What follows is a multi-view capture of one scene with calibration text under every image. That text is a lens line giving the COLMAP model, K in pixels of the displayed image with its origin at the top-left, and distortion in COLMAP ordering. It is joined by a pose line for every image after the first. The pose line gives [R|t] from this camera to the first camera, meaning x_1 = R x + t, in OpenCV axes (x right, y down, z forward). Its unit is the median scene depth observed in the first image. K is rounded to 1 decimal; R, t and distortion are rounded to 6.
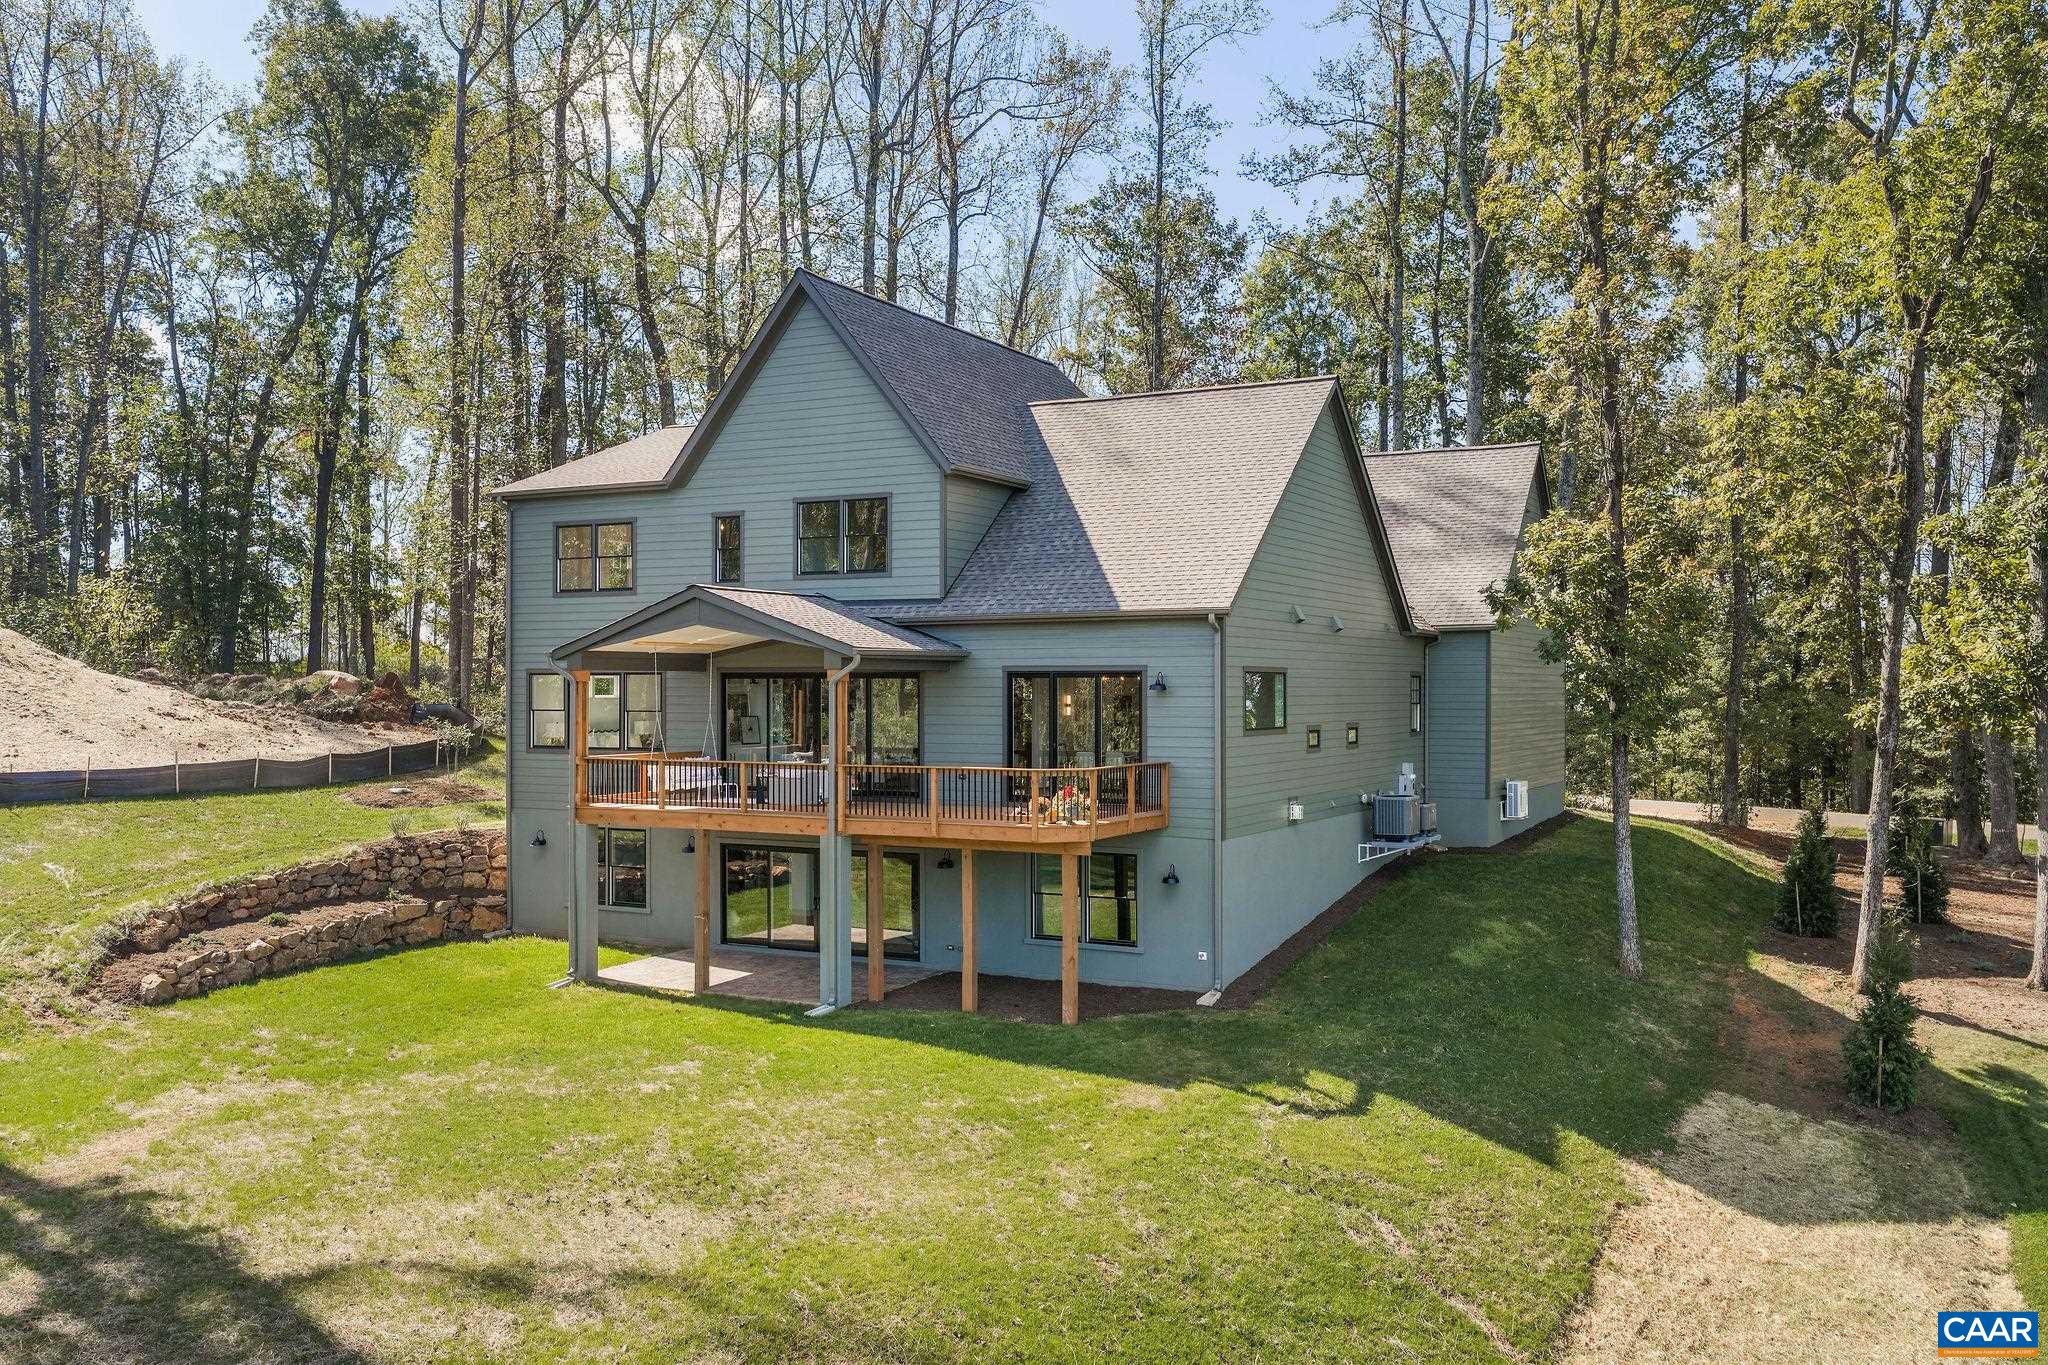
lens RADIAL K [[1681.9, 0, 1024.0], [0, 1681.9, 682.5], [0, 0, 1]] dist [0.010849, -0.003482]
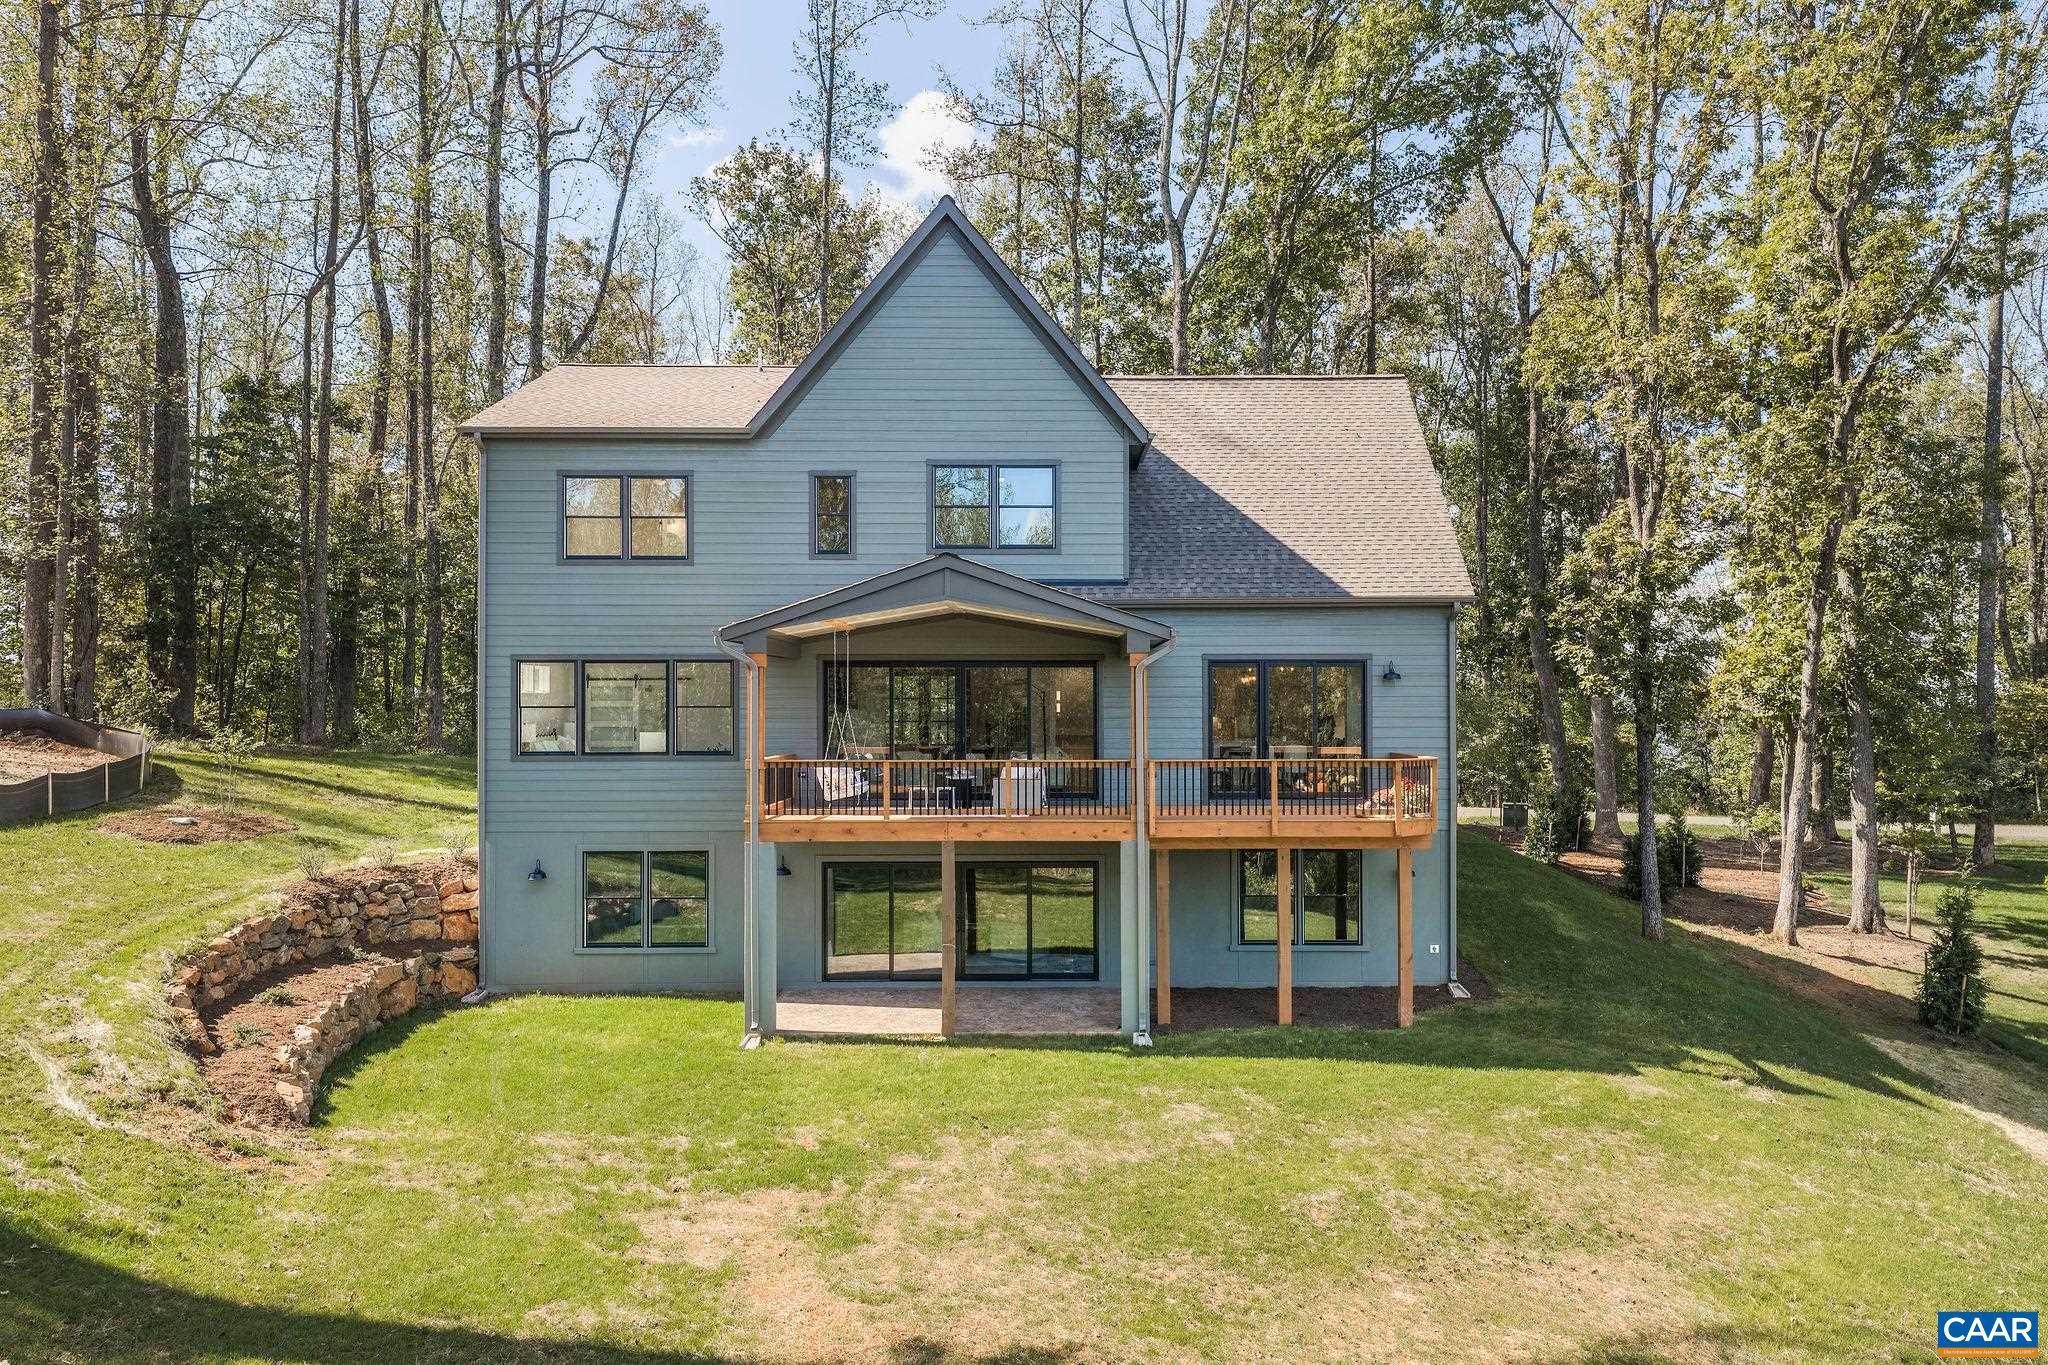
lens RADIAL K [[1680.7, 0, 1074.8], [0, 1680.7, 697.2], [0, 0, 1]] dist [0.032228, -0.002098]
pose [[0.879378, 0.000895, 0.476124, -0.503973], [0.000338, 0.999997, -0.002503, 0.015720], [-0.476125, 0.002362, 0.879375, 0.211092]]
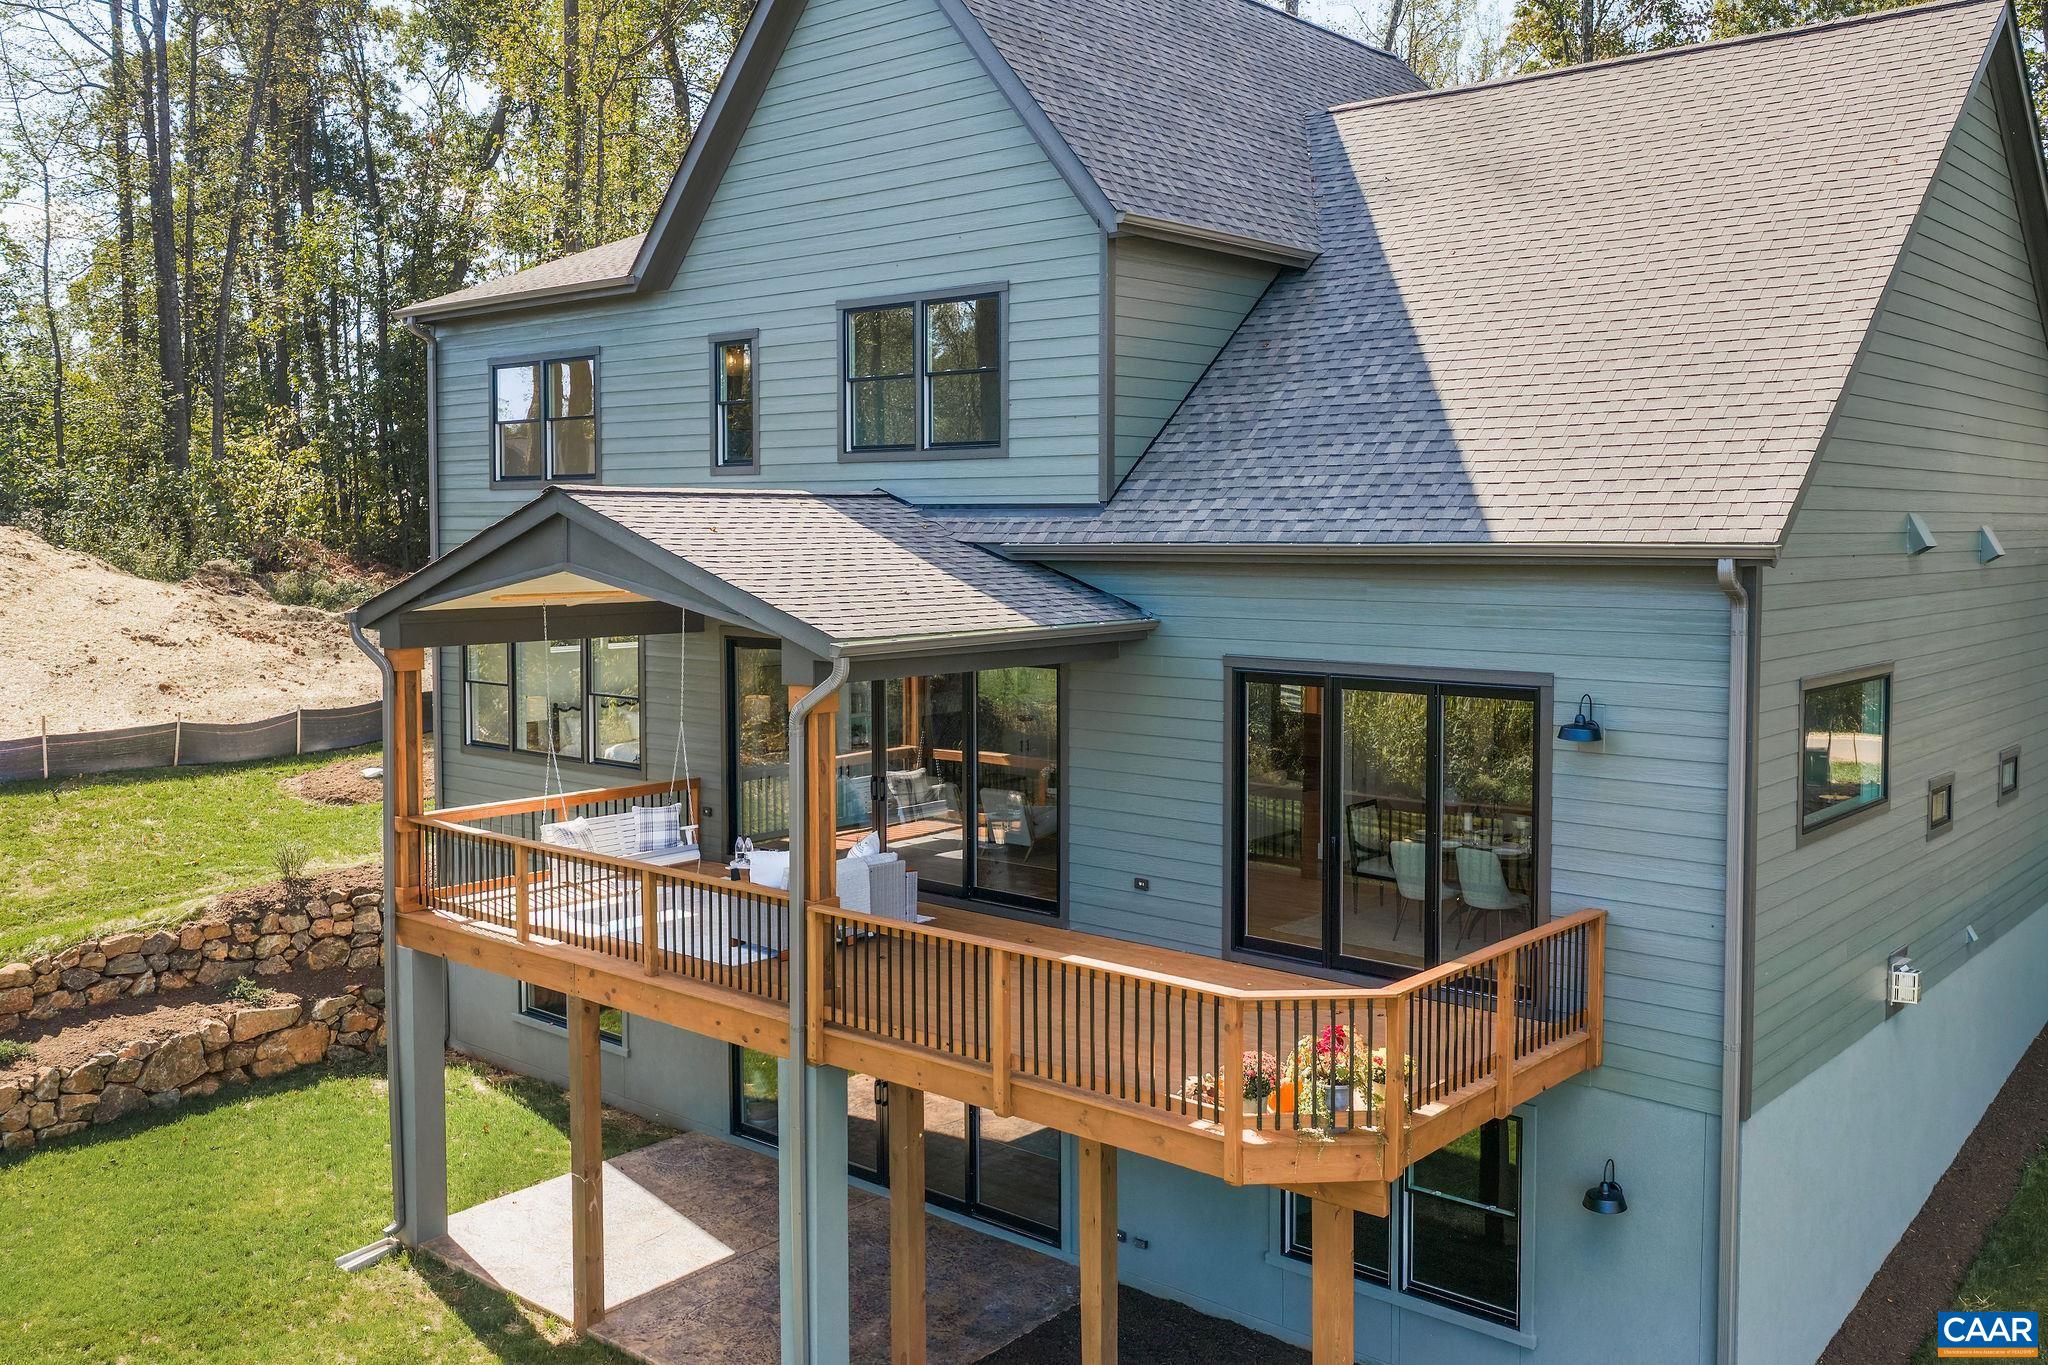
lens RADIAL K [[1769.4, 0, 1021.3], [0, 1769.4, 609.1], [0, 0, 1]] dist [-0.000294, -0.002518]
pose [[0.974316, 0.009653, -0.224977, 0.040291], [0.001605, 0.998758, 0.049805, -0.044946], [0.225179, -0.048887, 0.973090, 0.507859]]
